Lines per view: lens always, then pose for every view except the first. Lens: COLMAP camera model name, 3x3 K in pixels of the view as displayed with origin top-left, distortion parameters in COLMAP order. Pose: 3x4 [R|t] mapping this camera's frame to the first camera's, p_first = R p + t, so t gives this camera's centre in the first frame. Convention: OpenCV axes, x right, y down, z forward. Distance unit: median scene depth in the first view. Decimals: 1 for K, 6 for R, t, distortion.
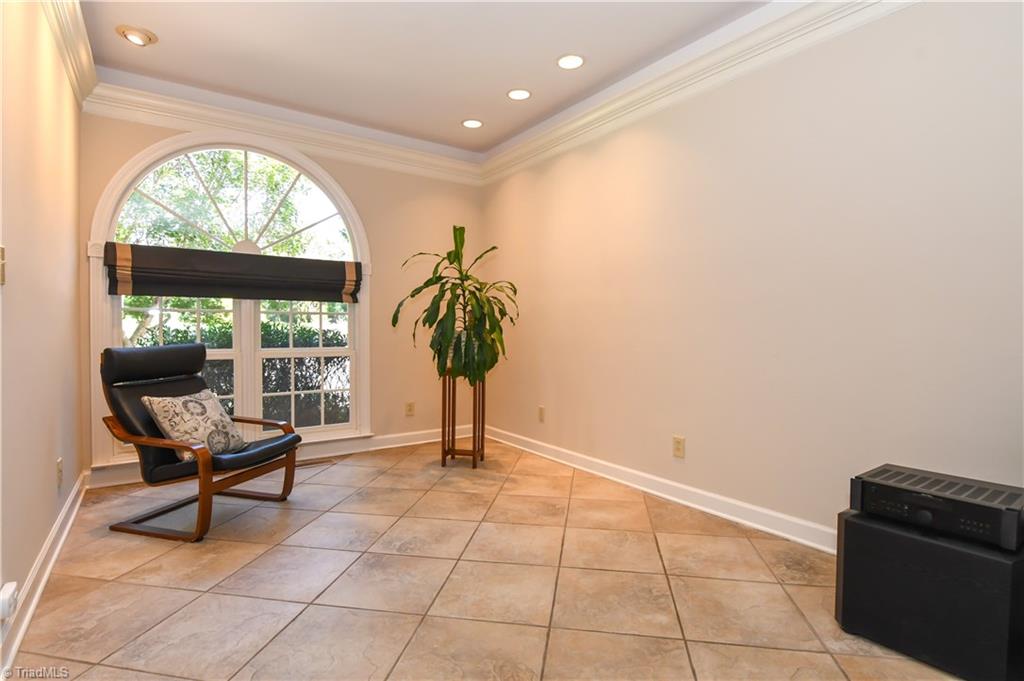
lens RADIAL K [[496.7, 0, 512.0], [0, 496.7, 340.5], [0, 0, 1]] dist [-0.008645, -0.001461]
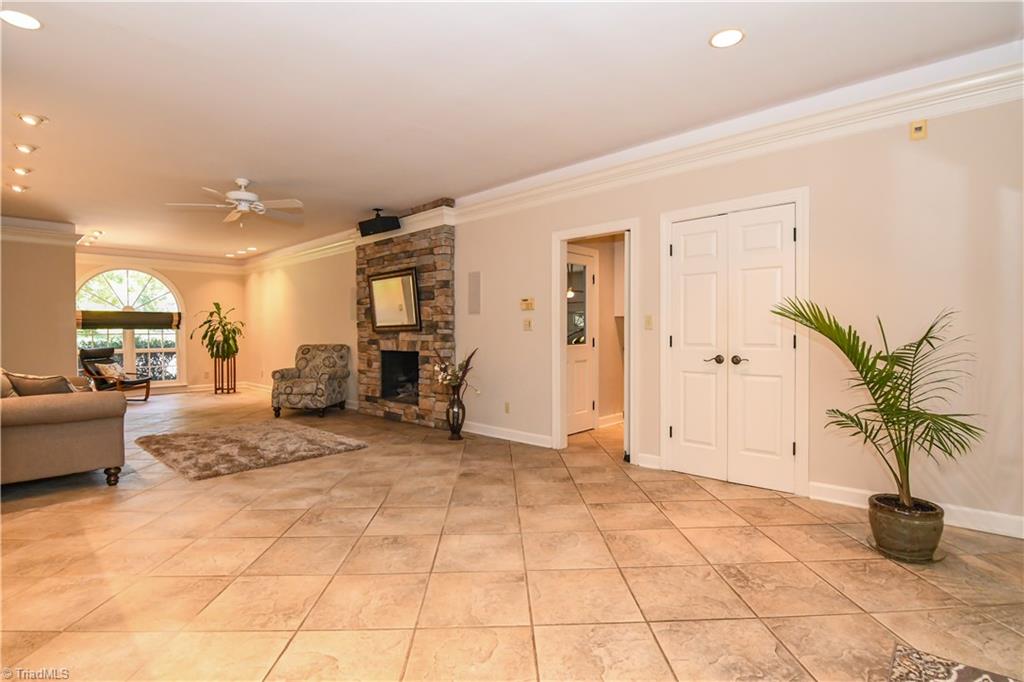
lens RADIAL K [[500.8, 0, 512.0], [0, 500.8, 341.0], [0, 0, 1]] dist [0.001511, -0.016762]
pose [[0.980148, -0.014340, 0.197747, 0.941011], [0.015587, 0.999867, -0.004750, 0.019710], [-0.197653, 0.007738, 0.980241, -2.011064]]
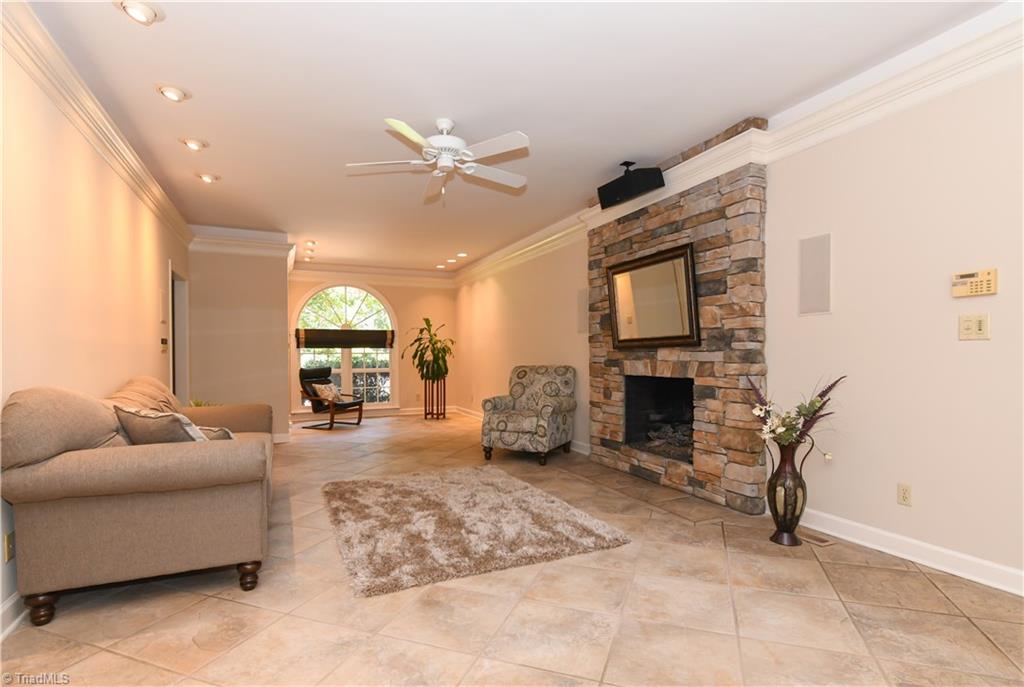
lens RADIAL K [[500.8, 0, 515.3], [0, 500.8, 358.0], [0, 0, 1]] dist [0.014574, -0.014535]
pose [[0.983546, -0.010636, -0.180346, 0.771827], [0.007566, 0.999815, -0.017704, 0.014585], [0.180501, 0.016048, 0.983444, -1.350769]]
